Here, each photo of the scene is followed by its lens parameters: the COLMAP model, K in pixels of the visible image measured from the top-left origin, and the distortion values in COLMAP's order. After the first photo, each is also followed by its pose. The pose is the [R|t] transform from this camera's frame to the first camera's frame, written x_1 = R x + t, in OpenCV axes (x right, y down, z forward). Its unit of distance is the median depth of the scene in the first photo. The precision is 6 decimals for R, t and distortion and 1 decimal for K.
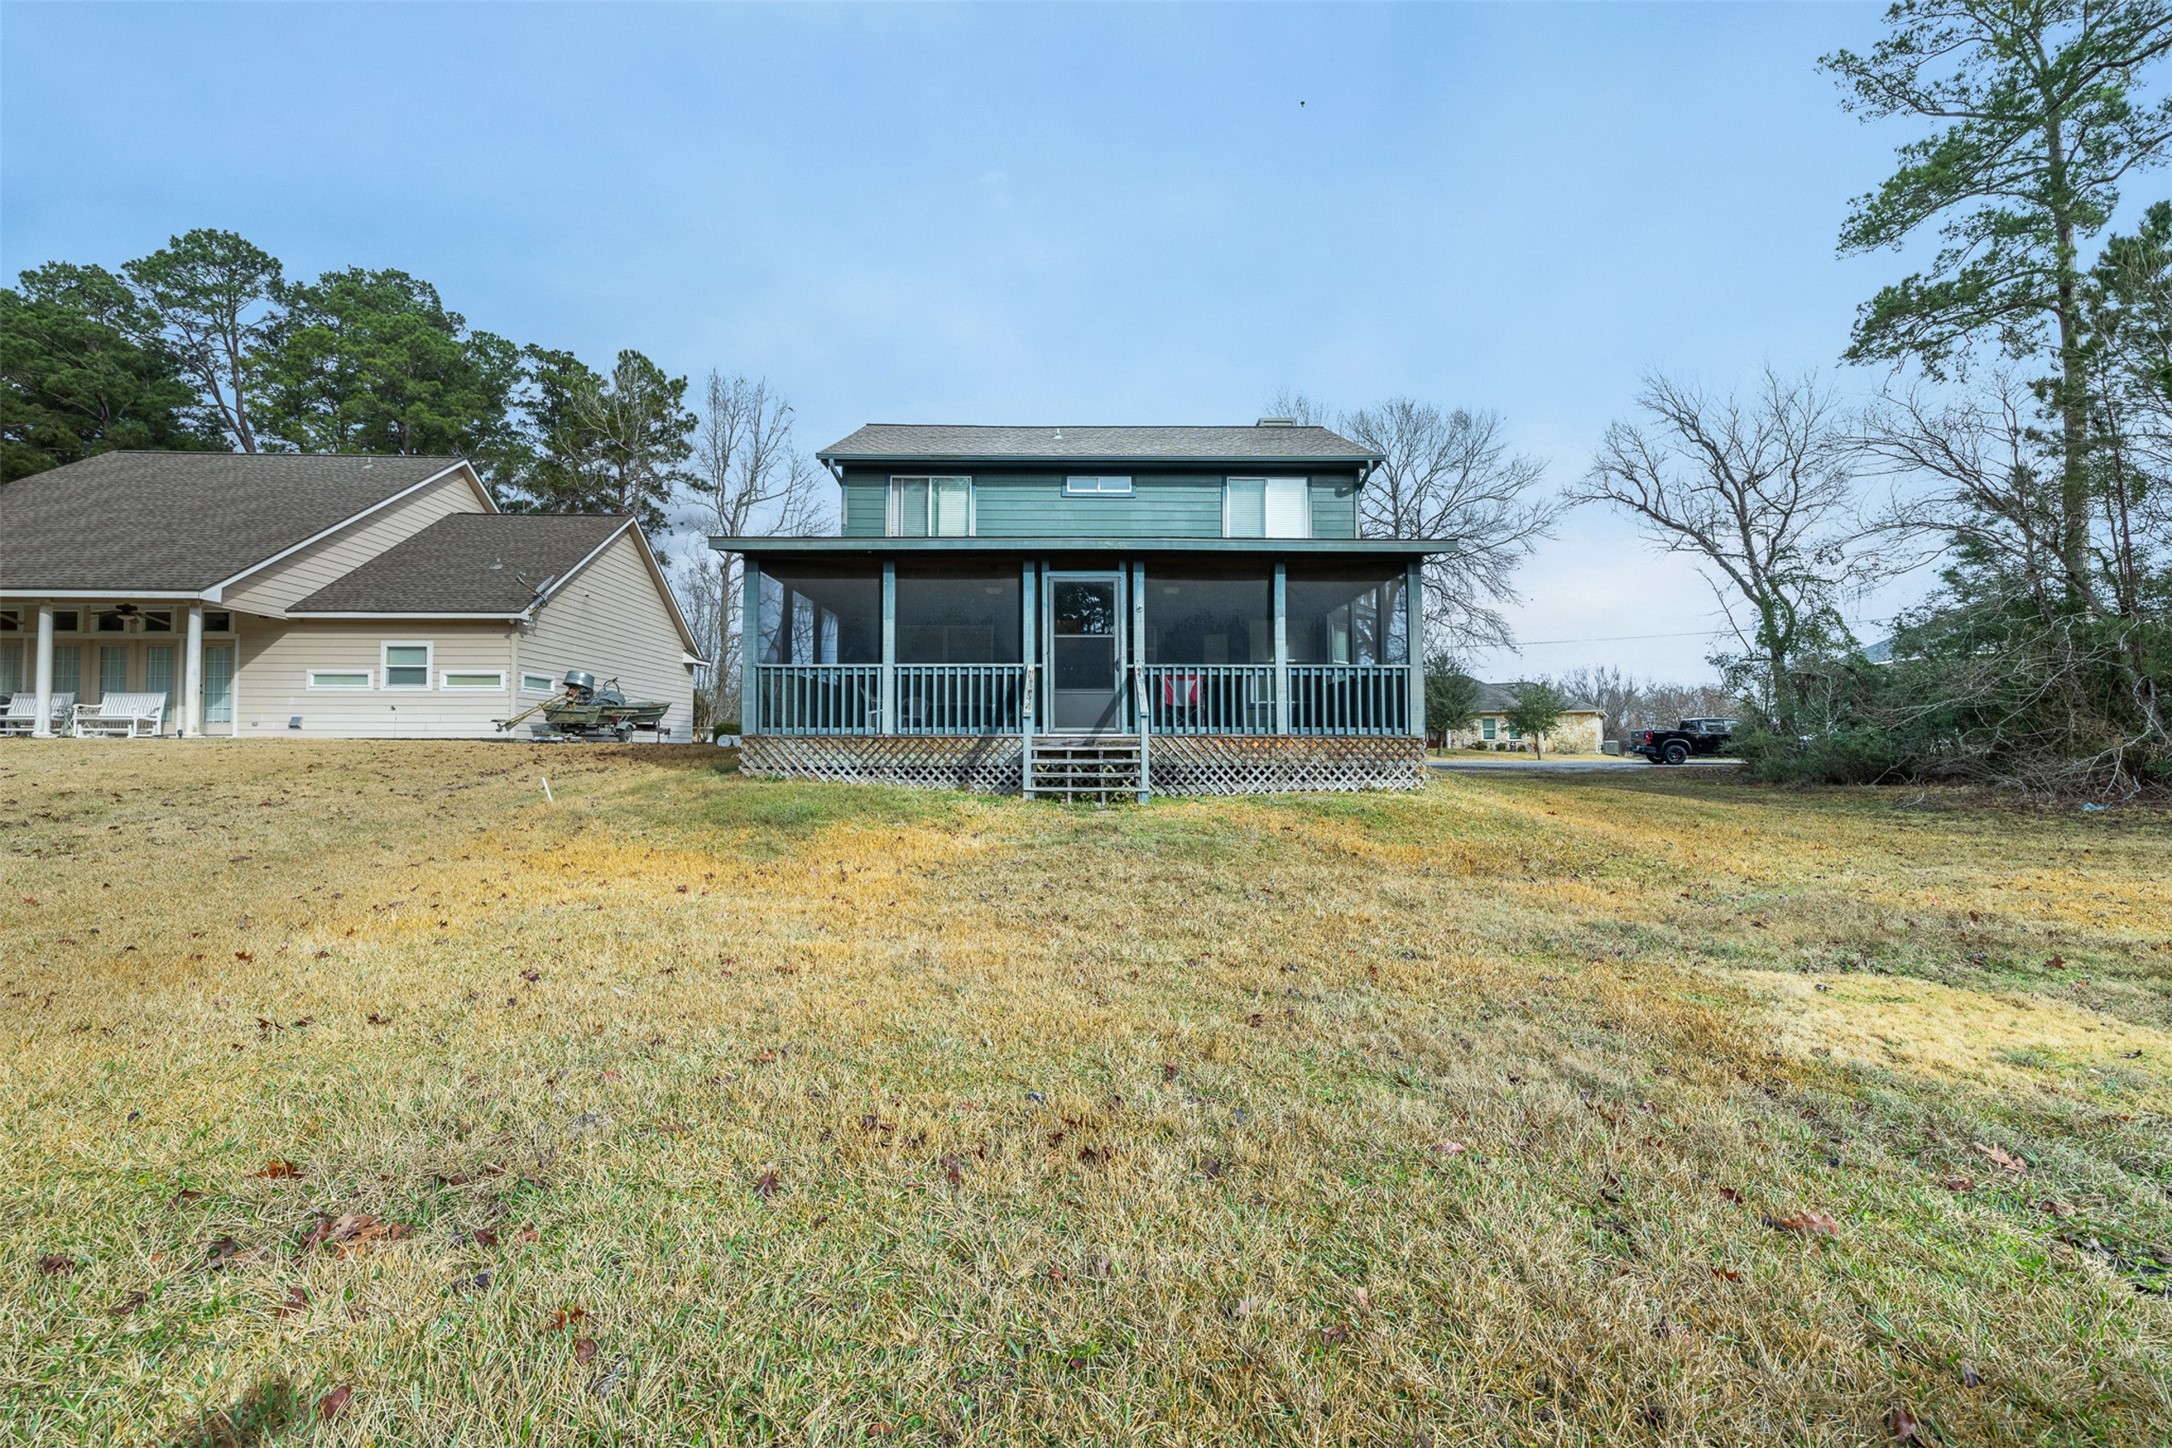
lens RADIAL K [[914.9, 0, 1086.0], [0, 914.9, 724.0], [0, 0, 1]] dist [0.007266, -0.000737]
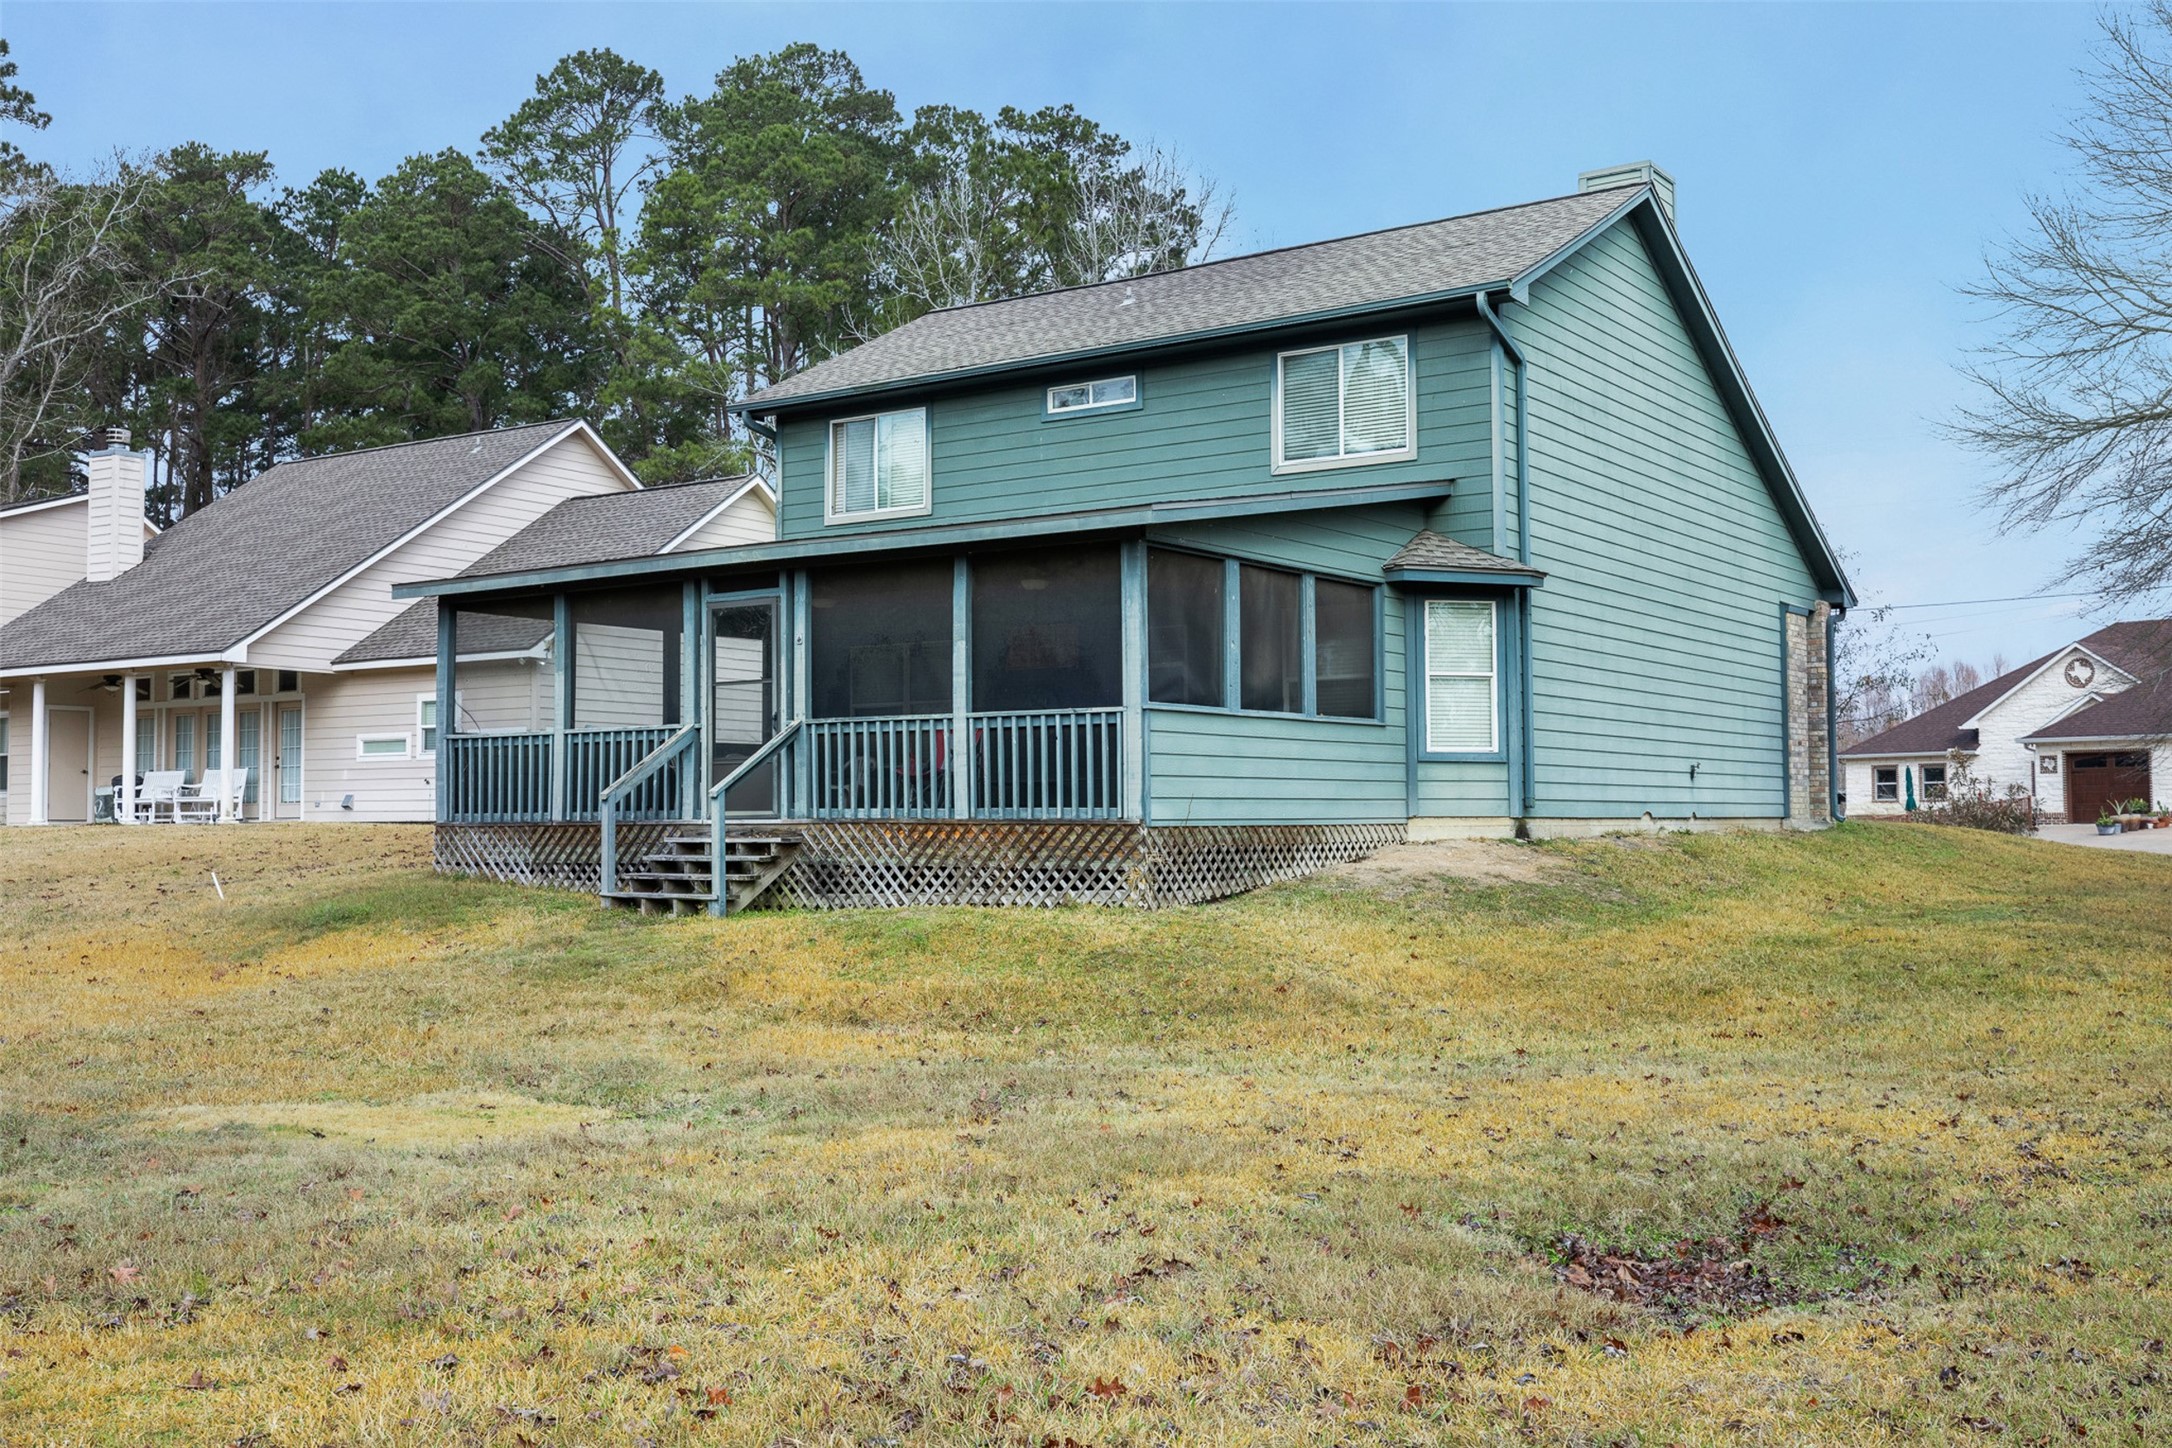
lens RADIAL K [[2128.7, 0, 1086.0], [0, 2128.7, 724.0], [0, 0, 1]] dist [0.001345, 0.010586]
pose [[0.812298, -0.031401, -0.582396, 0.603187], [0.021063, 0.999478, -0.024511, -0.008826], [0.582861, 0.007643, 0.812536, -0.098522]]
